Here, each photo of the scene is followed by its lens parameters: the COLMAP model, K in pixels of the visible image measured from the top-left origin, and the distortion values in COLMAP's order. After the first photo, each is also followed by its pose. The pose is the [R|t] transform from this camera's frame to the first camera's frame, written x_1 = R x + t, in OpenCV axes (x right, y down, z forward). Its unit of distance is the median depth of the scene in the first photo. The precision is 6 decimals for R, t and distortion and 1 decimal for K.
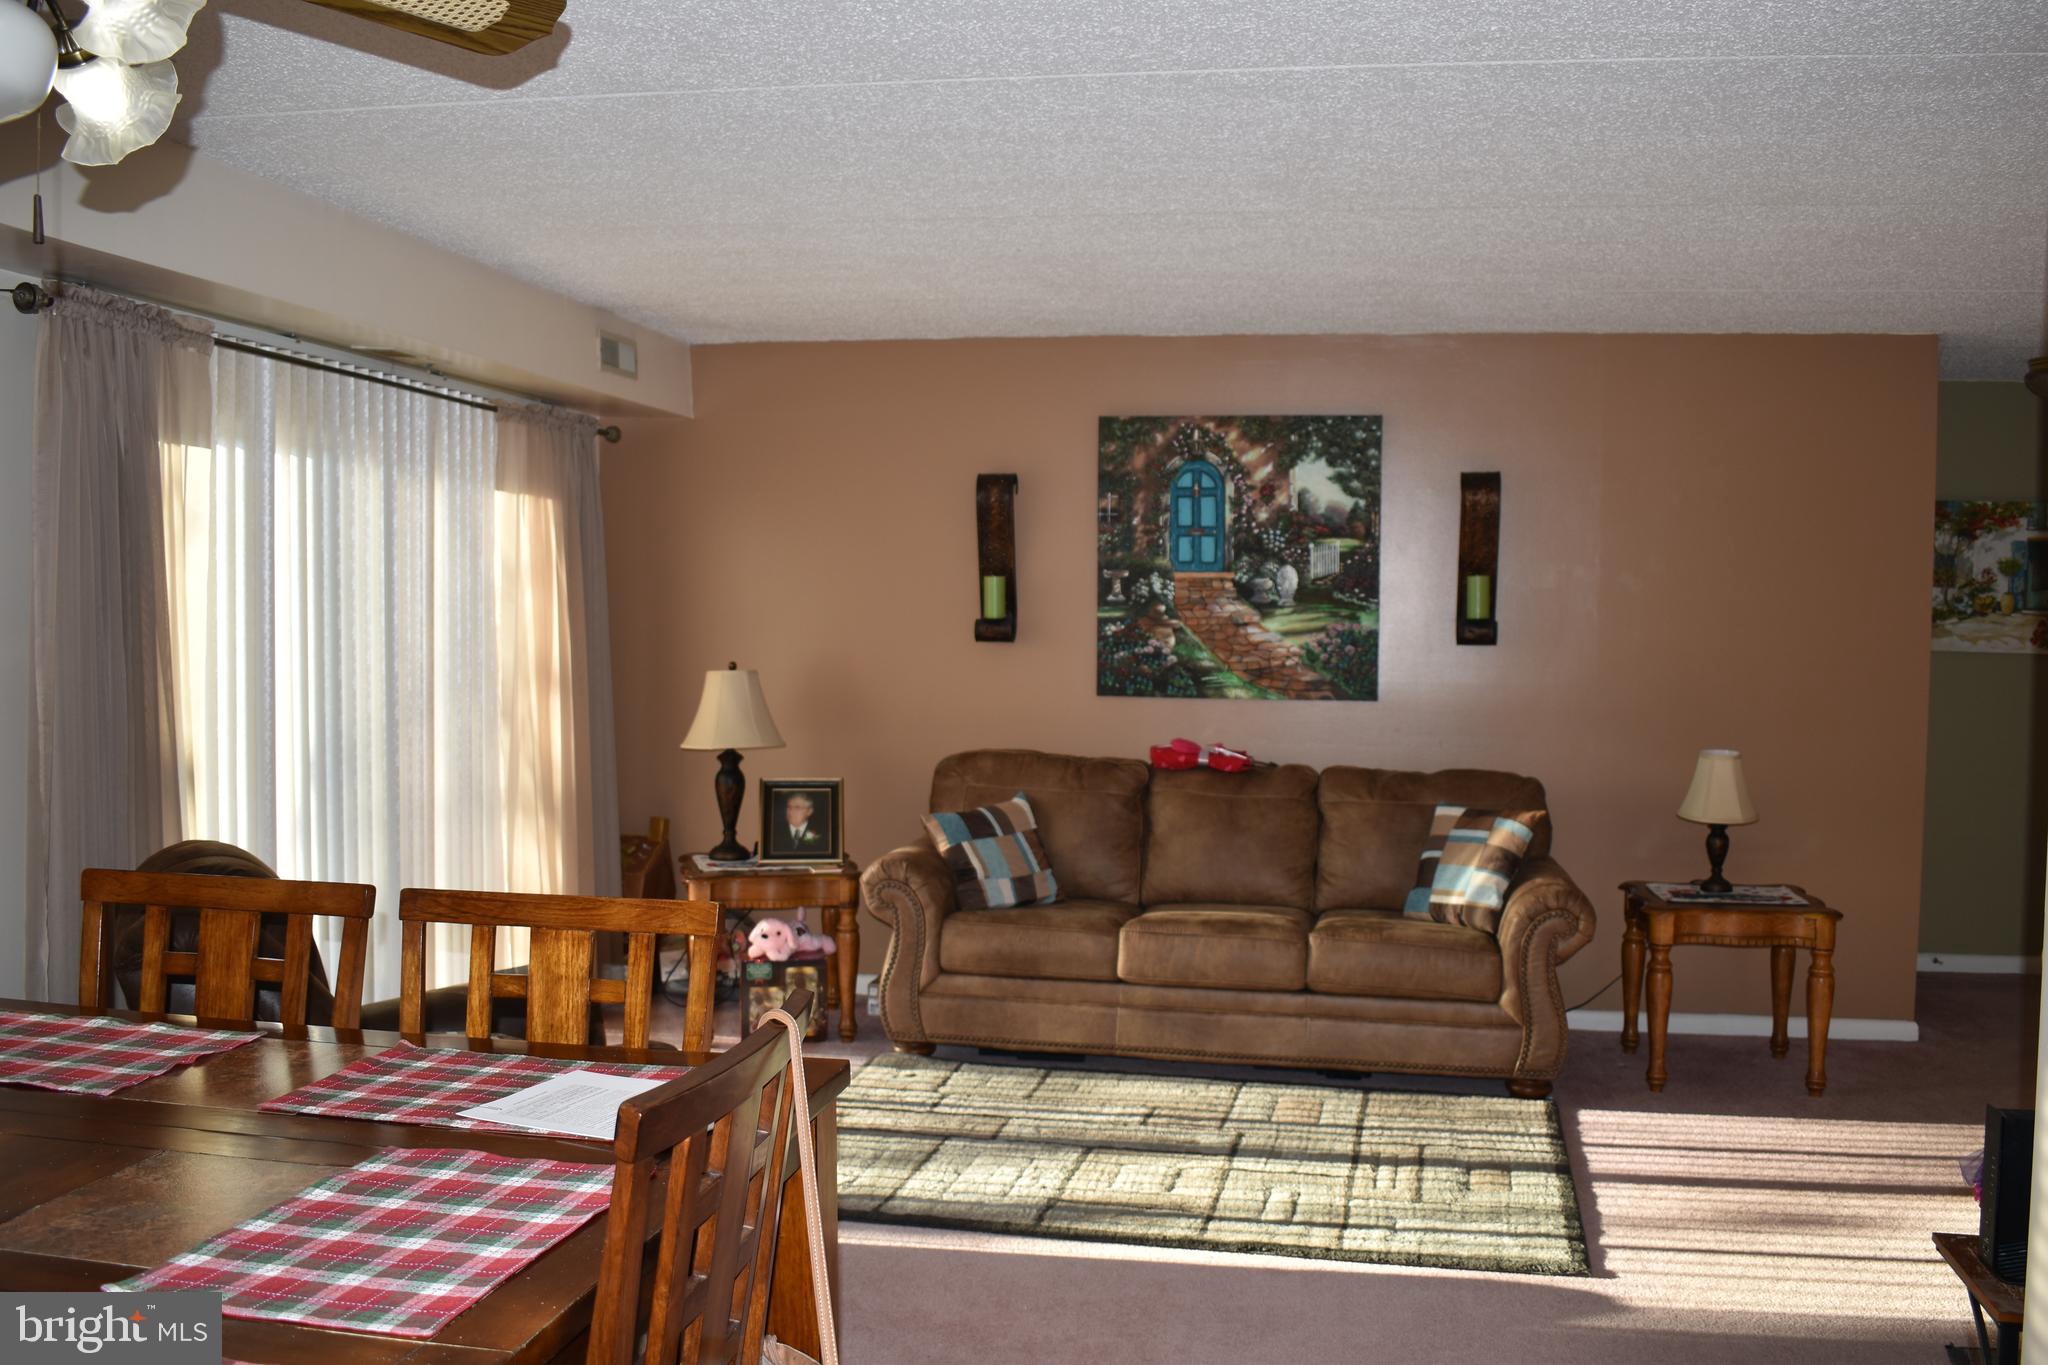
lens RADIAL K [[1825.6, 0, 1024.0], [0, 1825.6, 682.5], [0, 0, 1]] dist [-0.103645, 0.003670]
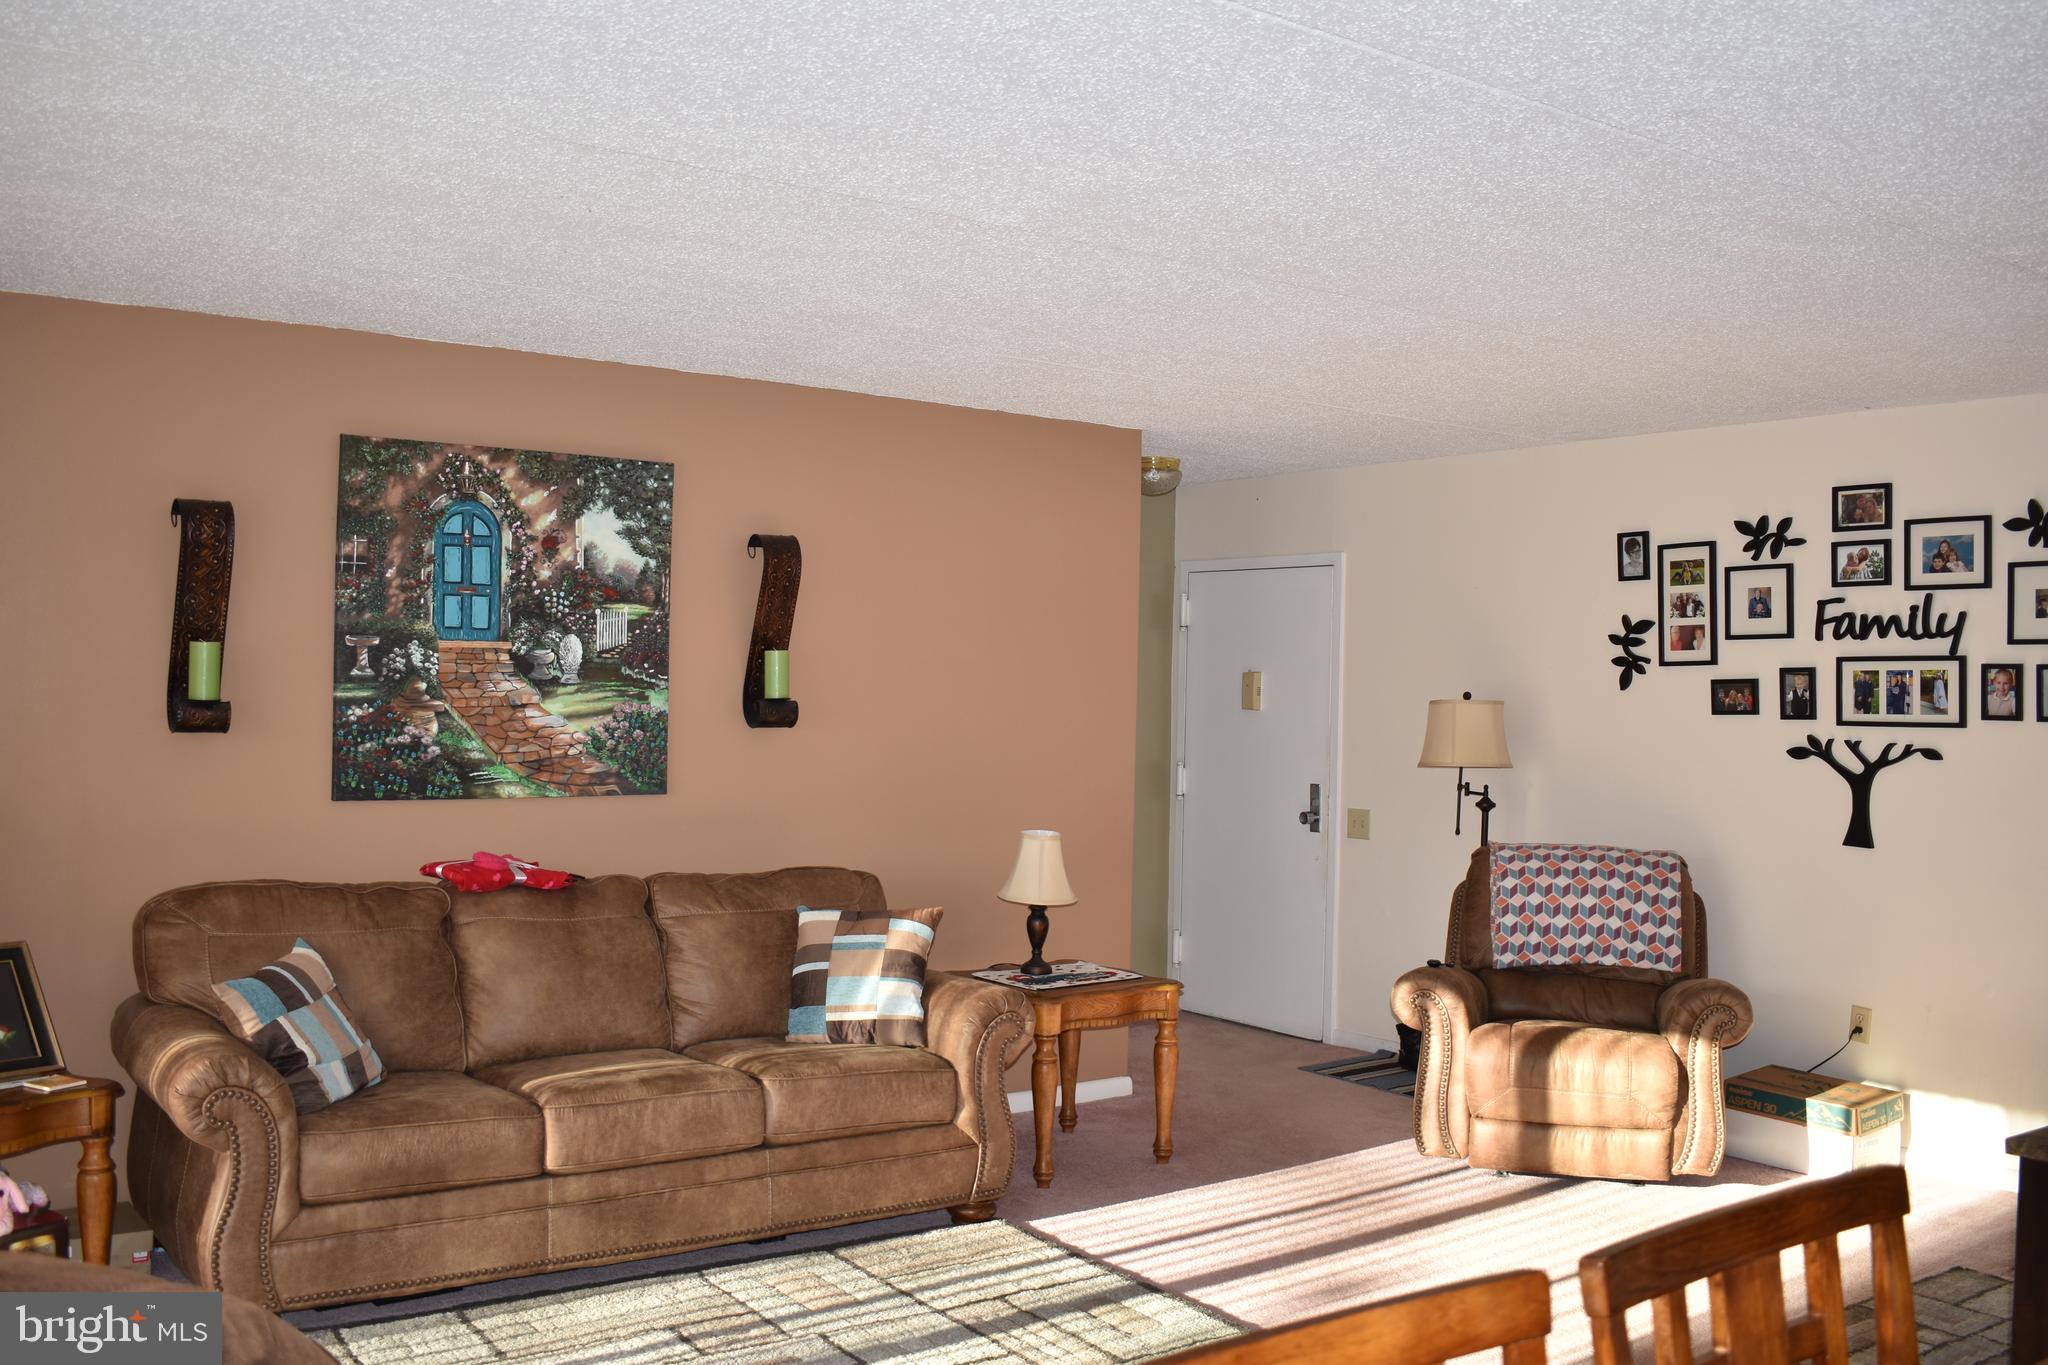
lens RADIAL K [[1825.6, 0, 1024.0], [0, 1825.6, 682.5], [0, 0, 1]] dist [-0.103645, 0.003670]
pose [[0.680975, 0.002200, 0.732303, -0.320718], [0.023574, 0.999411, -0.024923, -0.017117], [-0.731927, 0.034235, 0.680522, 0.289363]]
